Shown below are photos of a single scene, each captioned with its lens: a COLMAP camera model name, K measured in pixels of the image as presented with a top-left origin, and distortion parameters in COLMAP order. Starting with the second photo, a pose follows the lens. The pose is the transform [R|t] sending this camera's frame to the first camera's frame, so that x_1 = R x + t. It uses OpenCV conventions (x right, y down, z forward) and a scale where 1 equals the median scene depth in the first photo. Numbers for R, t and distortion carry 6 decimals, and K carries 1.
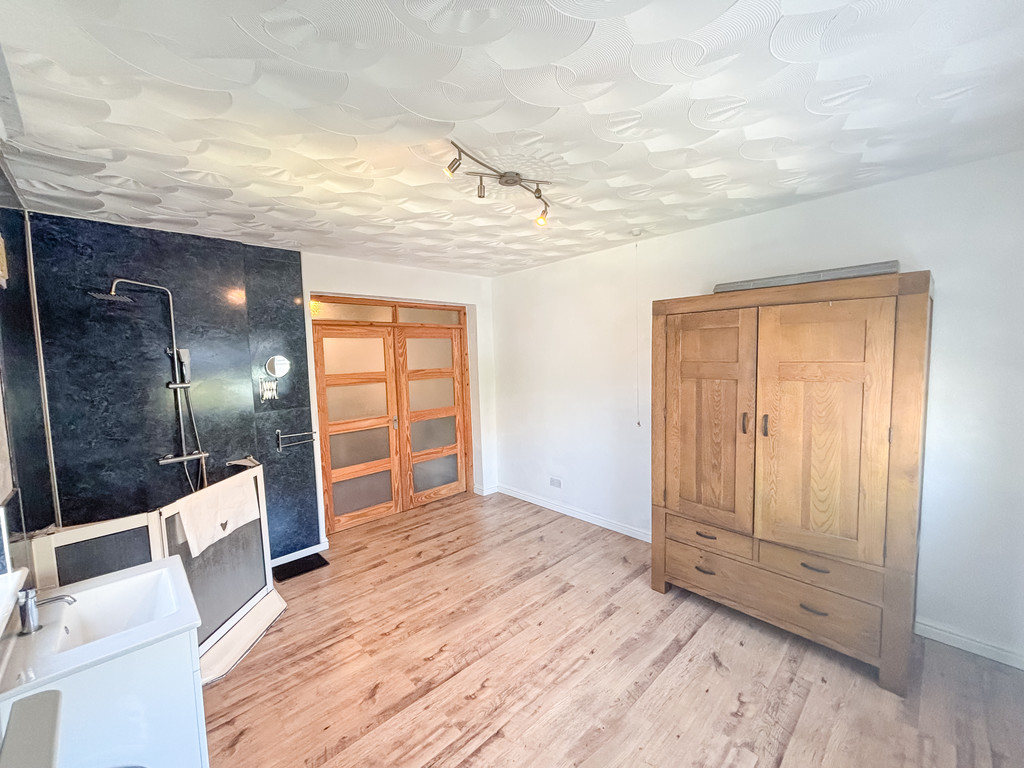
lens RADIAL K [[412.8, 0, 510.8], [0, 412.8, 386.4], [0, 0, 1]] dist [0.002479, -0.000070]
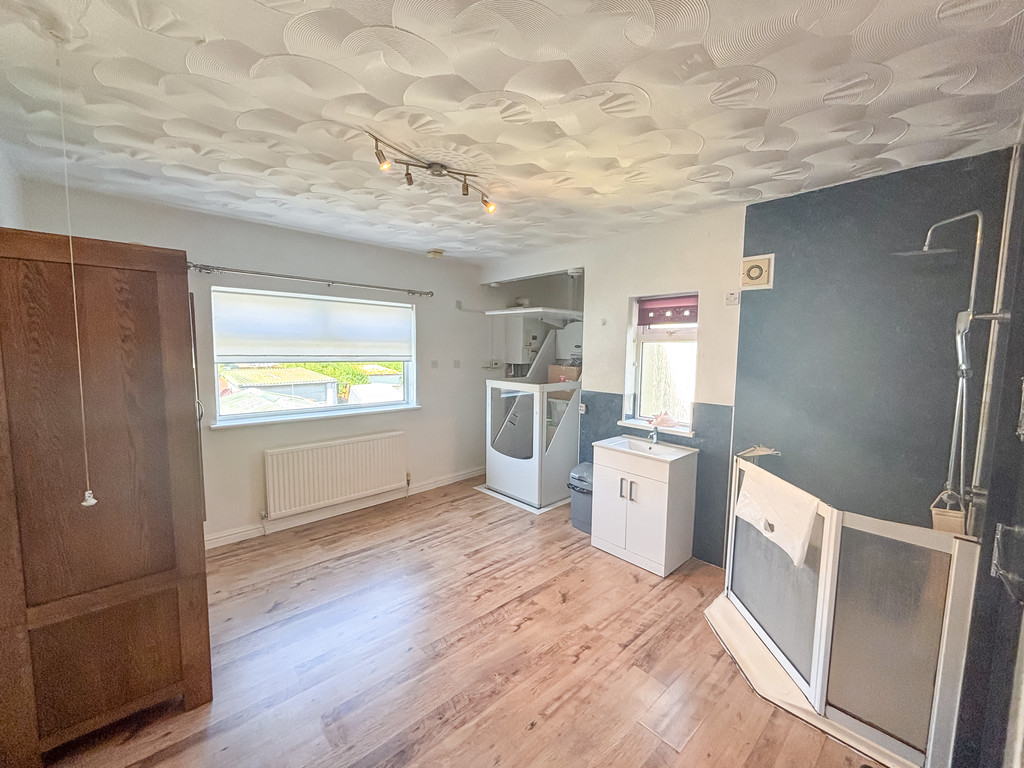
lens RADIAL K [[414.5, 0, 513.1], [0, 414.5, 384.7], [0, 0, 1]] dist [-0.001755, -0.000315]
pose [[-0.999619, 0.016671, 0.022006, -0.197517], [0.020182, 0.985164, 0.170427, -0.125379], [-0.018838, 0.170807, -0.985124, 2.001266]]
